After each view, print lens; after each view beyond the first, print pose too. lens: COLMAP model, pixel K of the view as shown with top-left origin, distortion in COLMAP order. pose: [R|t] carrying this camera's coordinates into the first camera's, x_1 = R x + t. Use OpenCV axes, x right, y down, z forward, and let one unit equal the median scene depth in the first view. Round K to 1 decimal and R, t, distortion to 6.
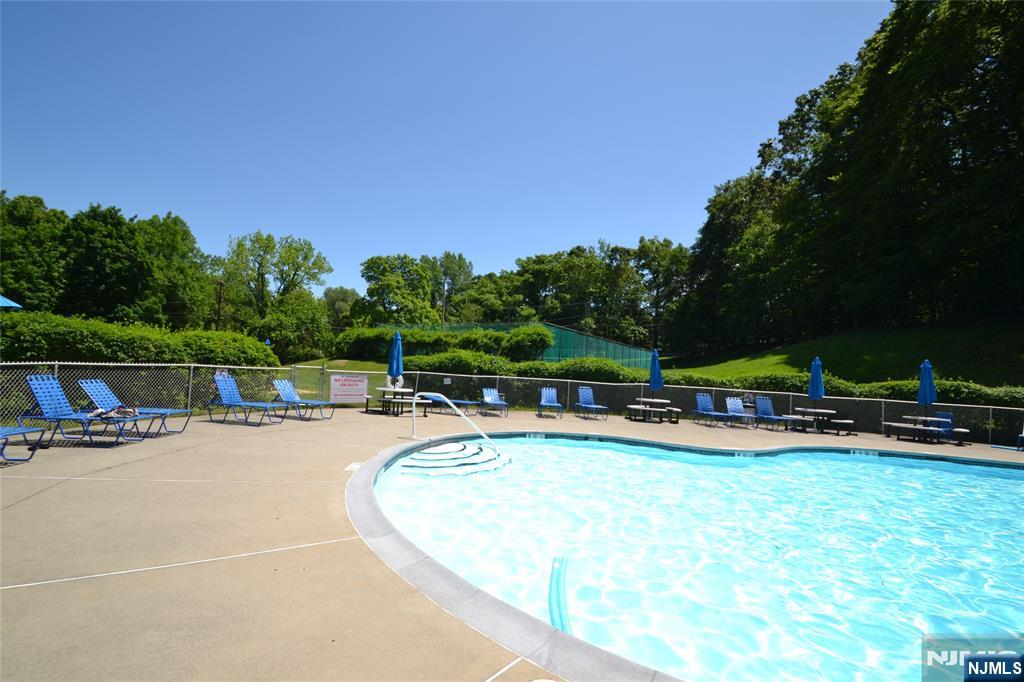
lens RADIAL K [[466.8, 0, 512.0], [0, 466.8, 322.4], [0, 0, 1]] dist [-0.042989, 0.046724]
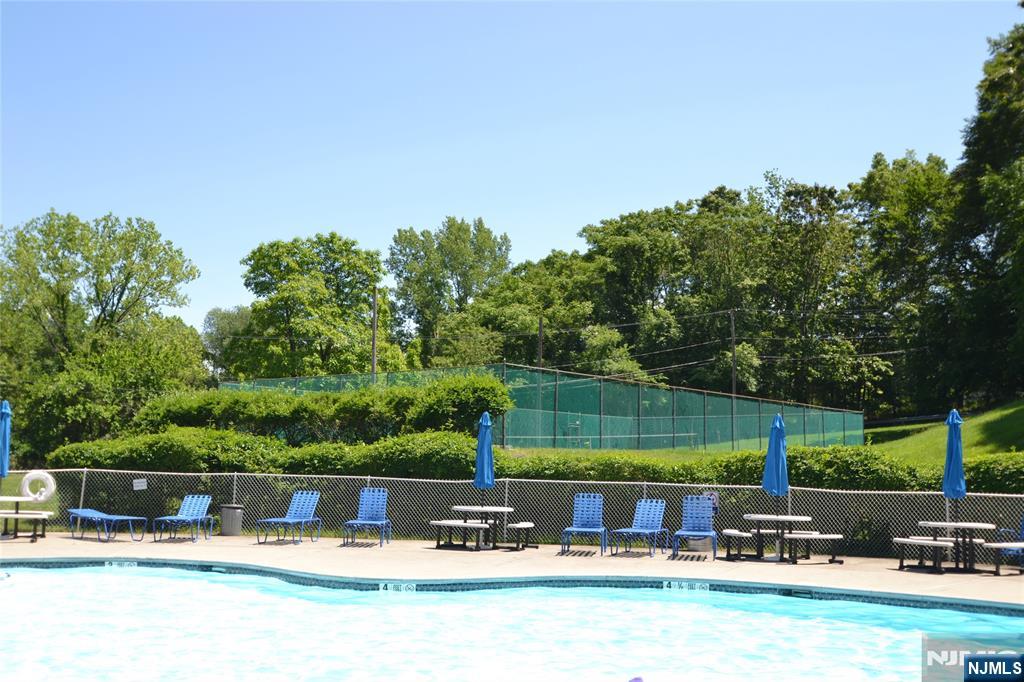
lens RADIAL K [[1044.7, 0, 512.0], [0, 1044.7, 341.0], [0, 0, 1]] dist [-0.210115, 0.616834]
pose [[0.988663, -0.052440, -0.140694, 0.097046], [0.049430, 0.998470, -0.024802, 0.001125], [0.141779, 0.017567, 0.989742, -0.033861]]
